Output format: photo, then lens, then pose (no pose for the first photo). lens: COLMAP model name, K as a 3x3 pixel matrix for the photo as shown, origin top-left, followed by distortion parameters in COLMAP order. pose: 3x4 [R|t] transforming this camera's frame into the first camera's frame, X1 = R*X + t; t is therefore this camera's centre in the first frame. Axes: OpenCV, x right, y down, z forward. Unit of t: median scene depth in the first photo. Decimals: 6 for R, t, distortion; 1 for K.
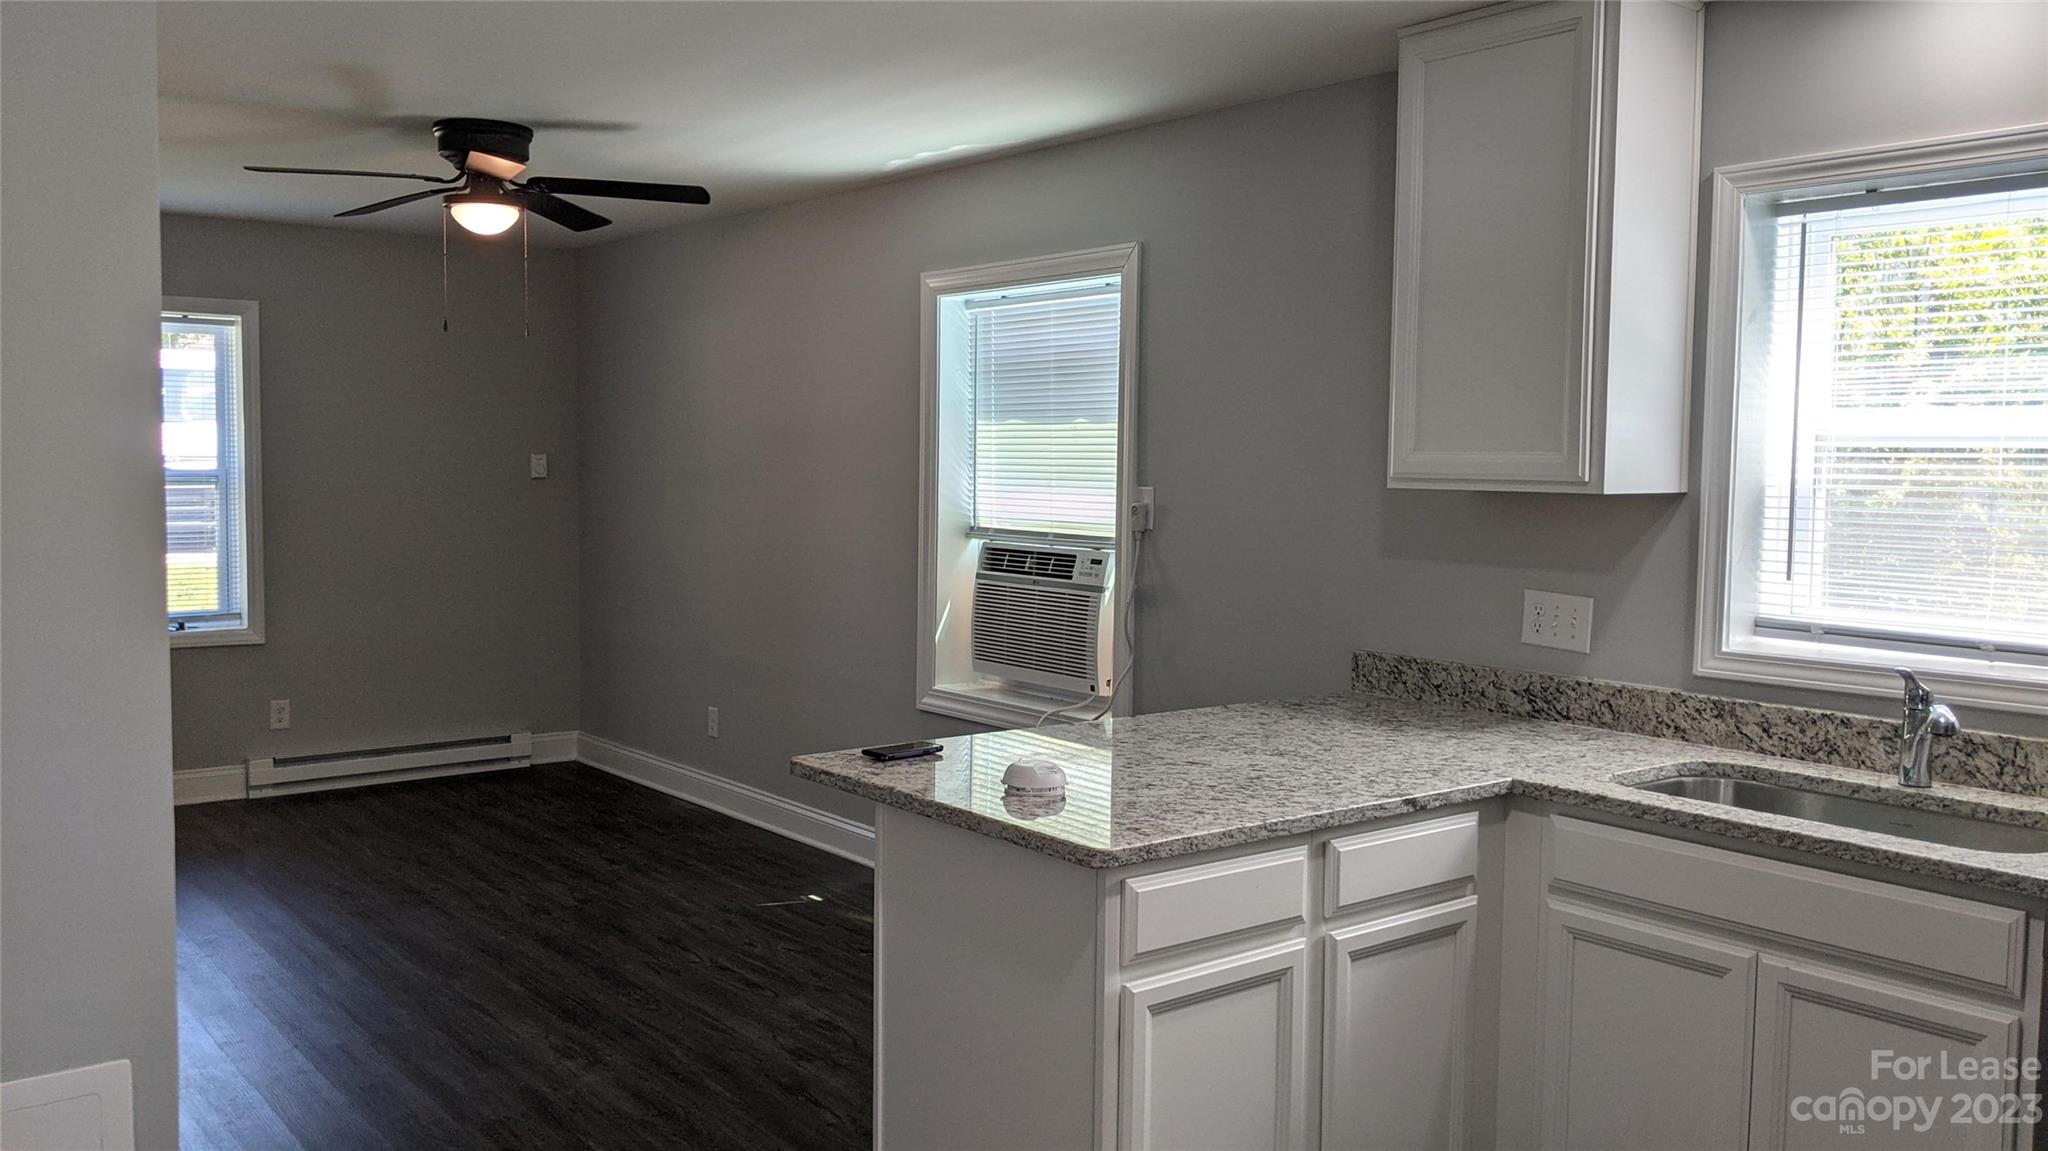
lens RADIAL K [[1642.7, 0, 1007.1], [0, 1642.7, 579.9], [0, 0, 1]] dist [0.164510, -0.299288]
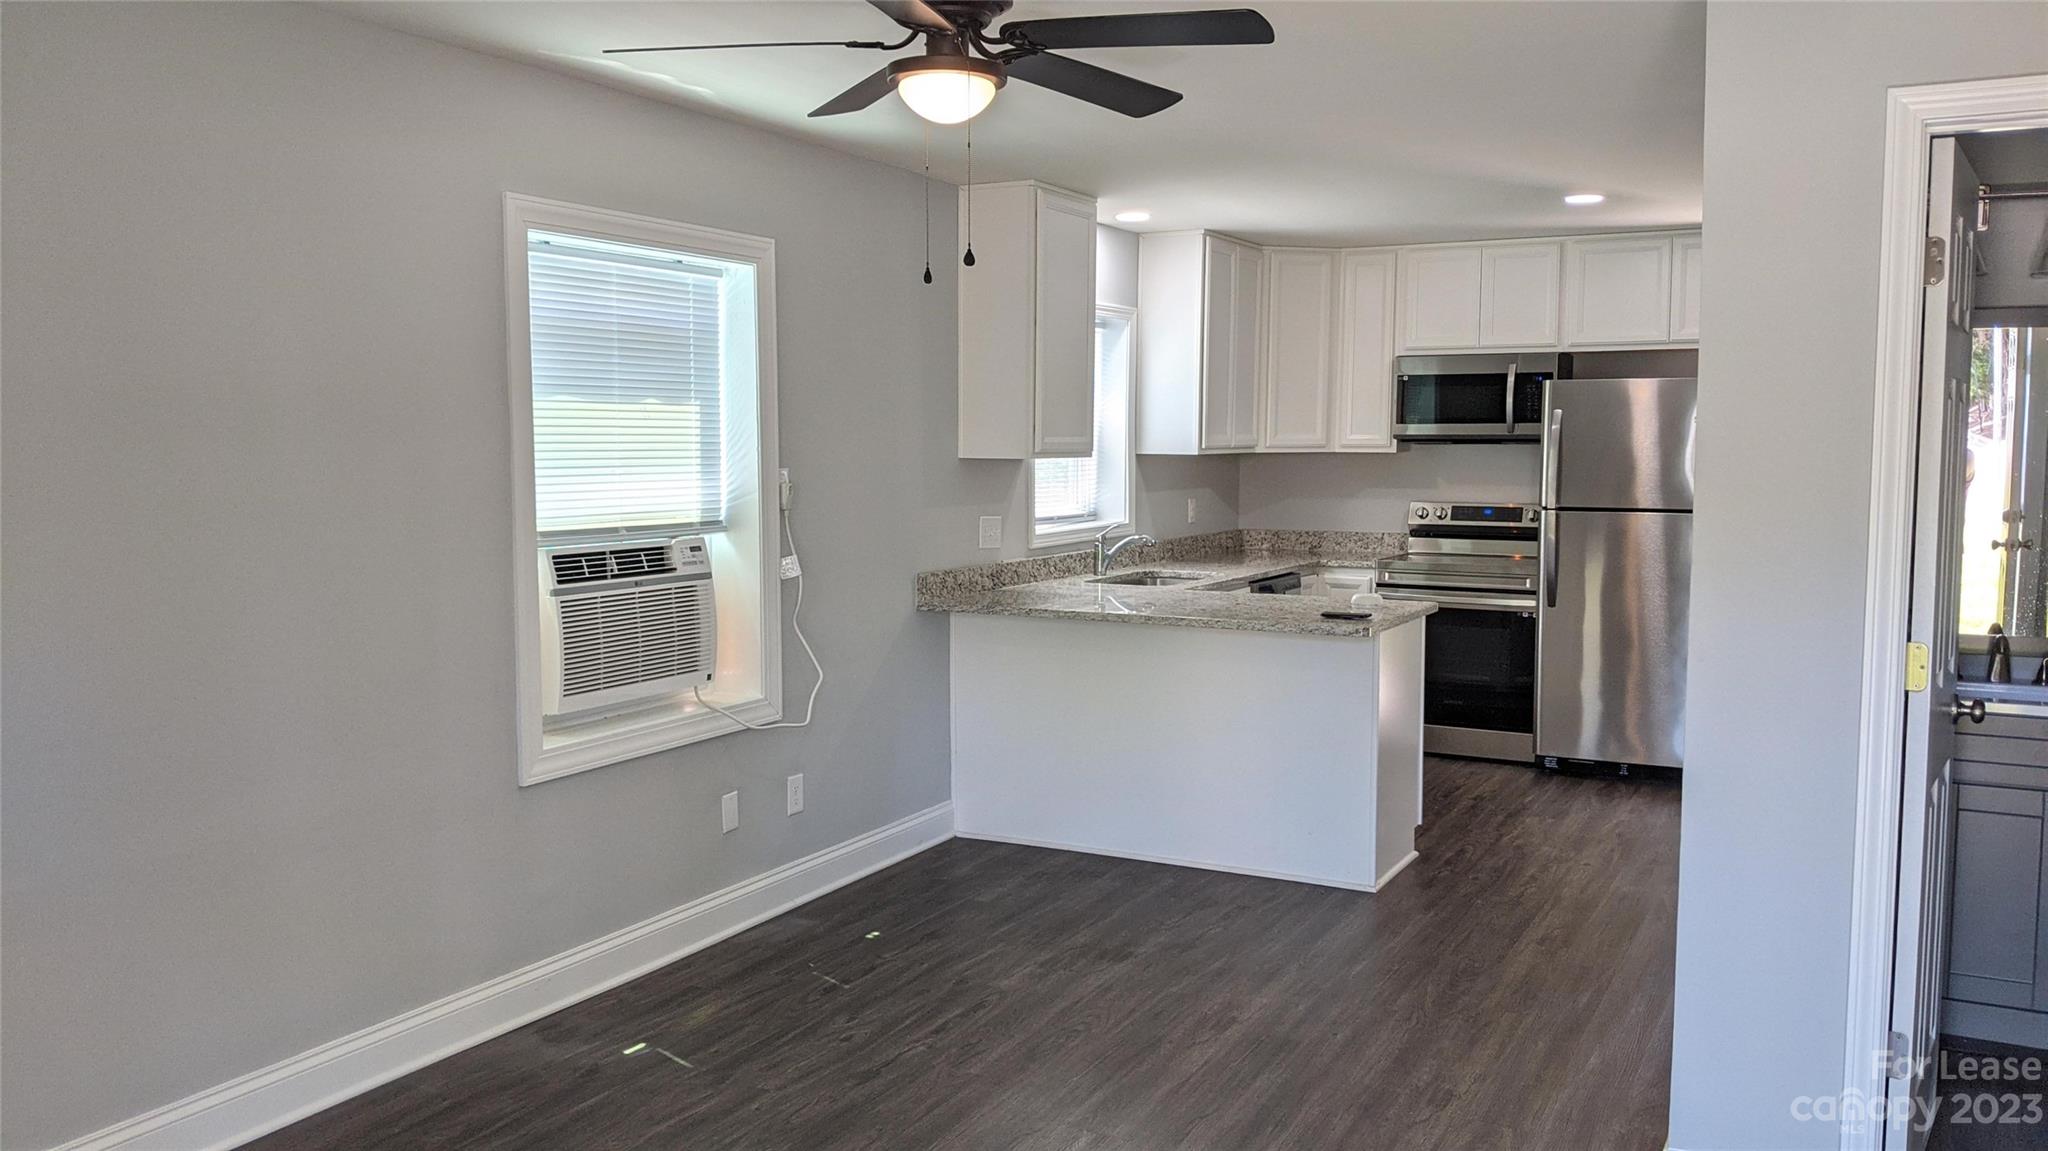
lens RADIAL K [[1642.7, 0, 1007.1], [0, 1642.7, 579.9], [0, 0, 1]] dist [0.164510, -0.299288]
pose [[-0.406017, -0.088007, 0.909618, -0.901395], [0.067456, 0.989751, 0.125870, -0.102165], [-0.911372, 0.112465, -0.395919, 1.207796]]
